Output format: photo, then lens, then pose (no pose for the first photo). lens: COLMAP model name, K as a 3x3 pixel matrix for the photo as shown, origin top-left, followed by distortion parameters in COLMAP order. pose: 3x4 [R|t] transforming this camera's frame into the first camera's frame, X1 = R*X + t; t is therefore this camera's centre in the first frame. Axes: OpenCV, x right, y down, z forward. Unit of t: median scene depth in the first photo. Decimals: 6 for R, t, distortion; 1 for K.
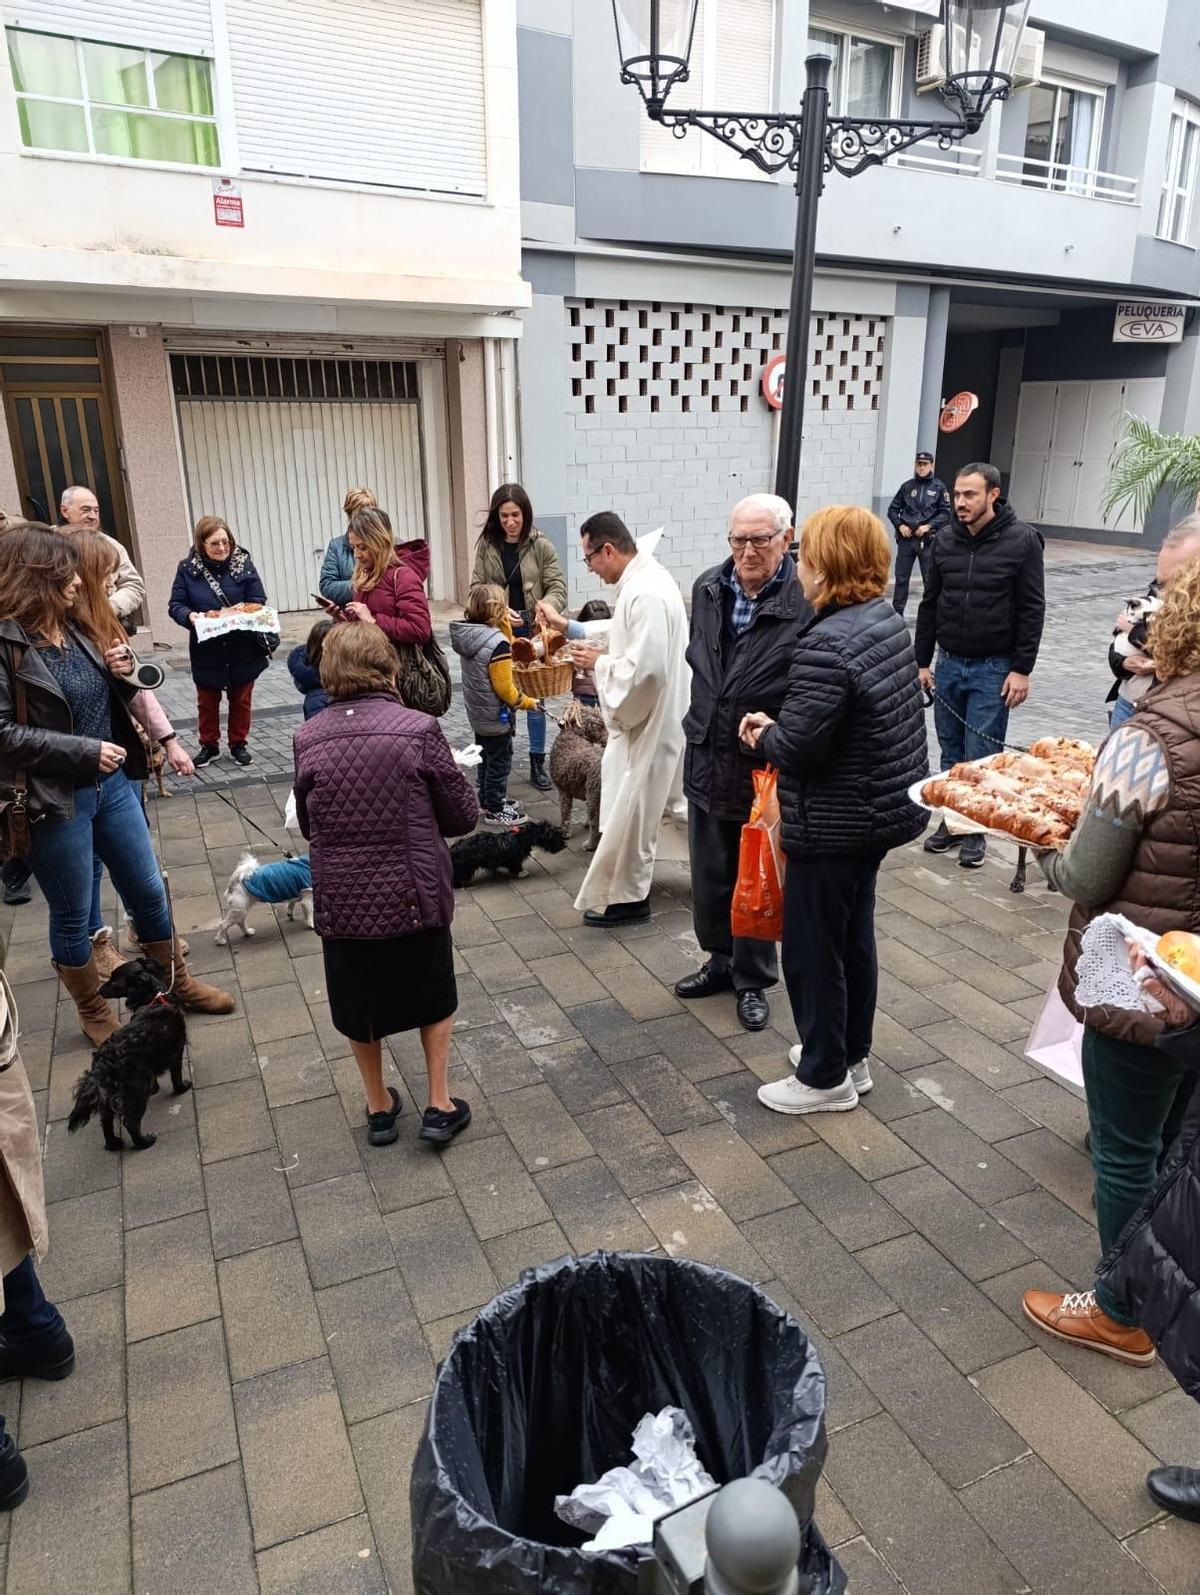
lens RADIAL K [[1065.1, 0, 637.6], [0, 1065.1, 796.8], [0, 0, 1]] dist [0.001672, -0.001430]
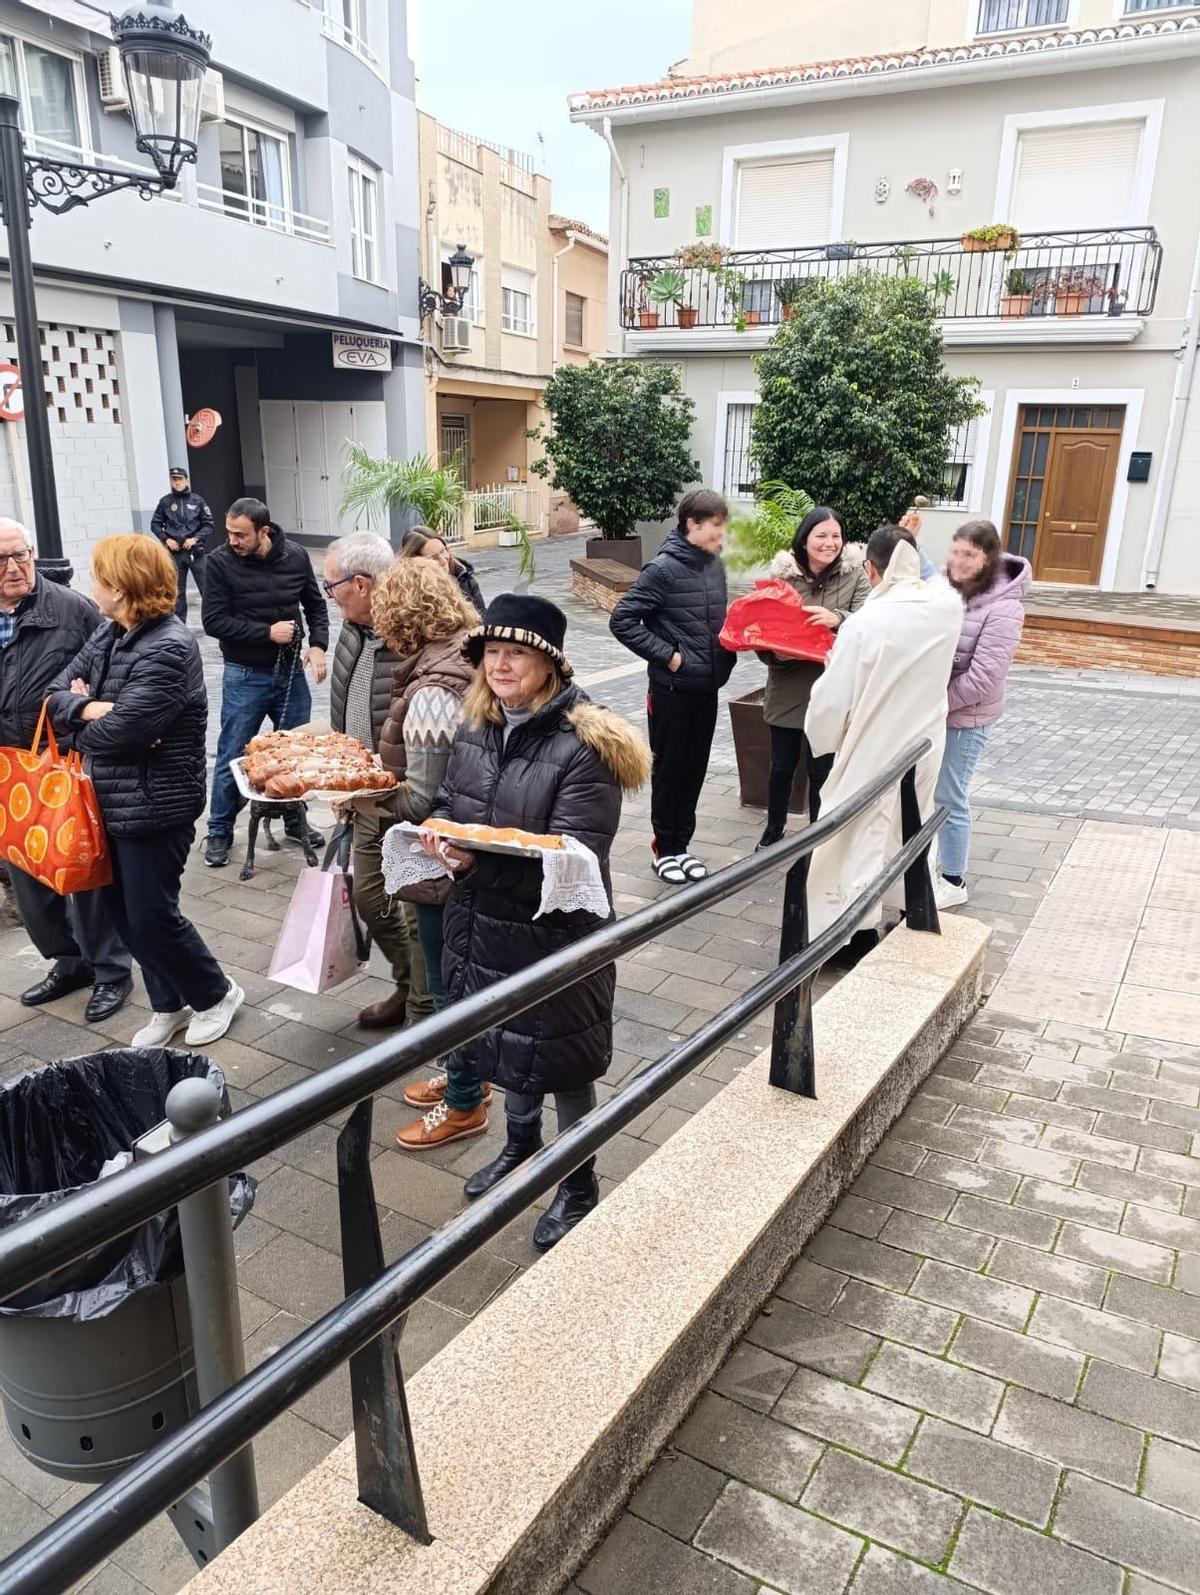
lens RADIAL K [[1107.6, 0, 600.0], [0, 1107.6, 797.5], [0, 0, 1]] dist [0.037241, -0.045847]
pose [[0.825435, -0.160354, 0.541243, -0.025585], [0.169138, 0.985010, 0.033880, 0.021878], [-0.538562, 0.063579, 0.840184, -0.096832]]
